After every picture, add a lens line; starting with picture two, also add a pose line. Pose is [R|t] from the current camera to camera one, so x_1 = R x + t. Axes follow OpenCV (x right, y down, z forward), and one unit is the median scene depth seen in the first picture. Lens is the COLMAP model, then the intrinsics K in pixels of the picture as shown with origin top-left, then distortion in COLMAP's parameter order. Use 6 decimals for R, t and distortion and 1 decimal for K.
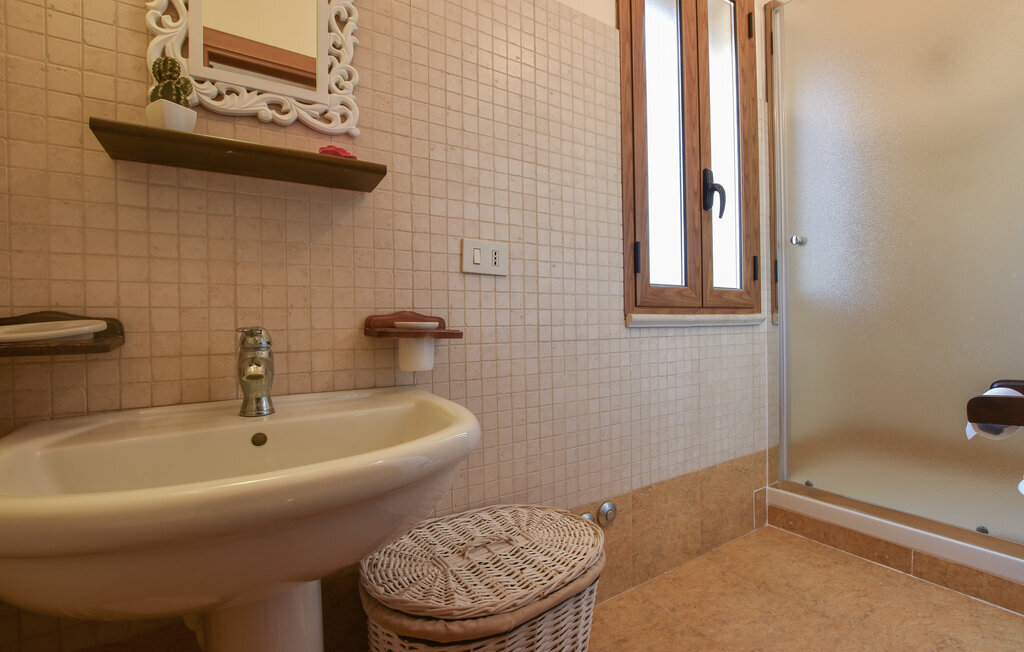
lens RADIAL K [[458.6, 0, 507.2], [0, 458.6, 333.4], [0, 0, 1]] dist [-0.031607, 0.007254]
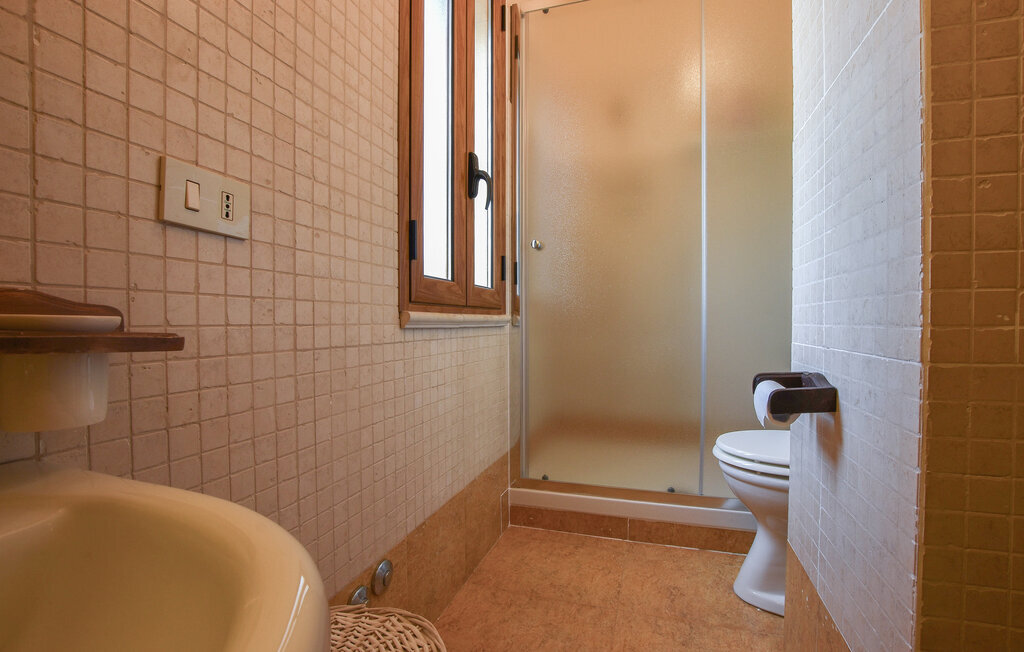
lens RADIAL K [[458.6, 0, 507.2], [0, 458.6, 333.4], [0, 0, 1]] dist [-0.031607, 0.007254]
pose [[0.751331, -0.003448, 0.659916, -0.117024], [0.003780, 0.999992, 0.000922, -0.004602], [-0.659915, 0.001802, 0.751338, 0.300297]]
